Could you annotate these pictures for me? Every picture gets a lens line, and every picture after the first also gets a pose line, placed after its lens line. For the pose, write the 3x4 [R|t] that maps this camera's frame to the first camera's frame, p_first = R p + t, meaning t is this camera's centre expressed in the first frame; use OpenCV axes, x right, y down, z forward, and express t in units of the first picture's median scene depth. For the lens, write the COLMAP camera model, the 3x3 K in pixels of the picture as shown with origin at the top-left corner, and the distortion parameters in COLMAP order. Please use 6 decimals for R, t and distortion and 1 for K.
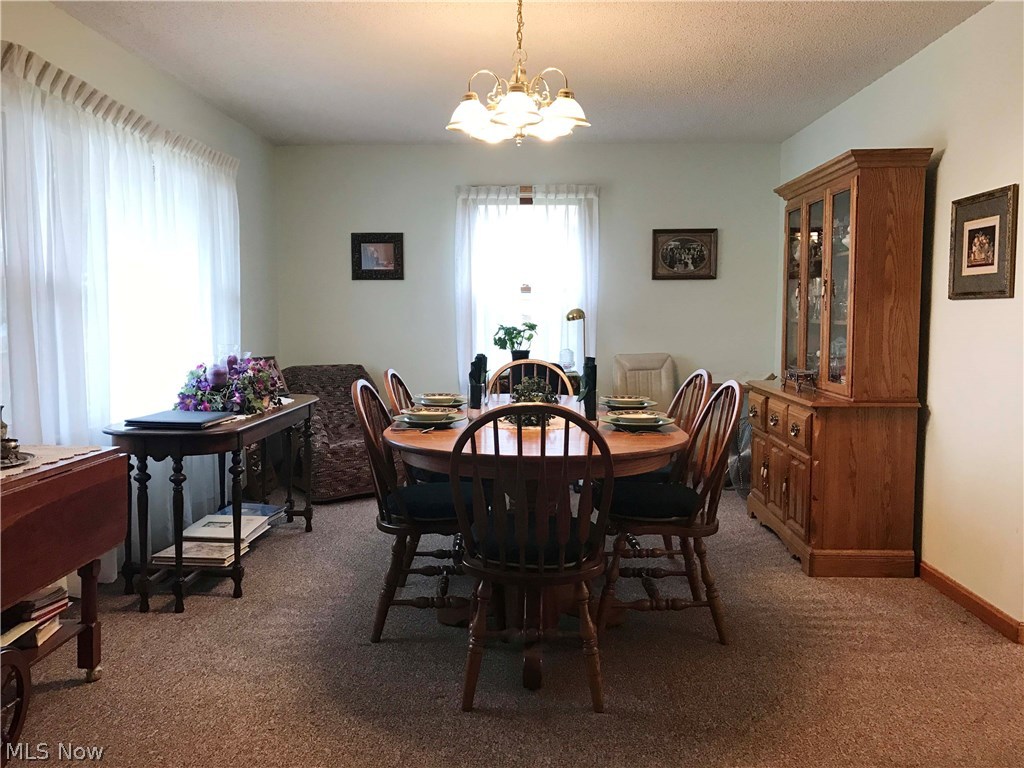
lens RADIAL K [[846.0, 0, 510.4], [0, 846.0, 384.9], [0, 0, 1]] dist [0.017478, 0.013403]
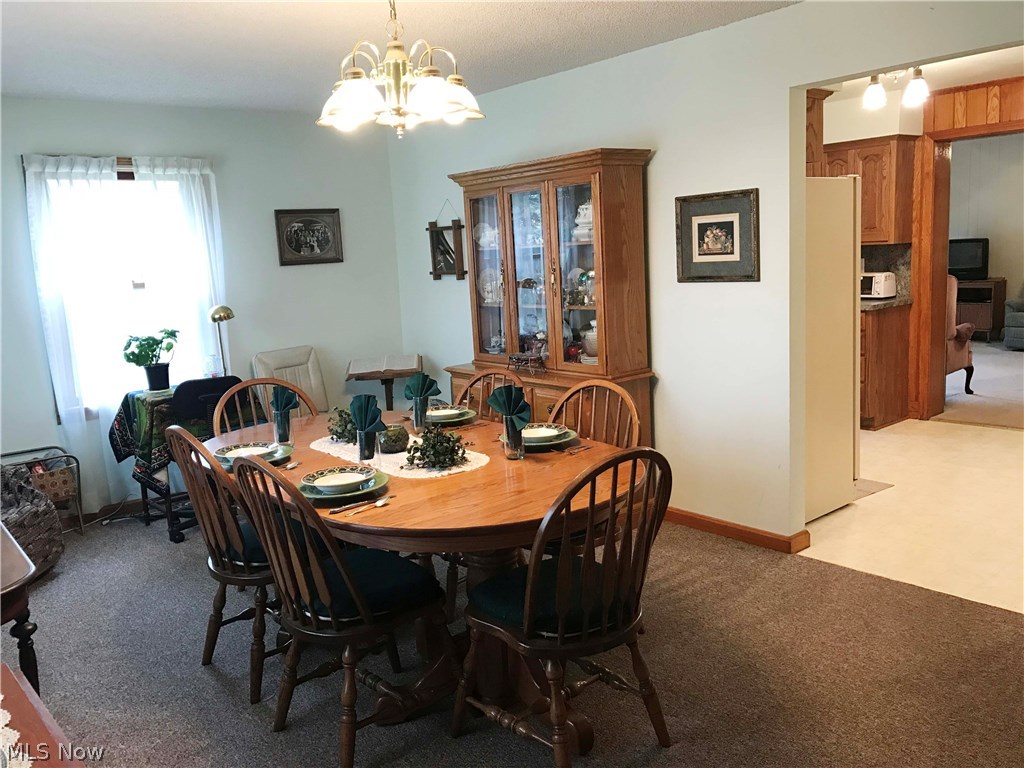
lens RADIAL K [[846.0, 0, 512.1], [0, 846.0, 381.8], [0, 0, 1]] dist [0.017478, 0.013403]
pose [[0.748760, -0.145730, 0.646623, -0.265433], [0.113989, 0.989309, 0.090968, -0.060226], [-0.652967, 0.005595, 0.757366, 0.167316]]
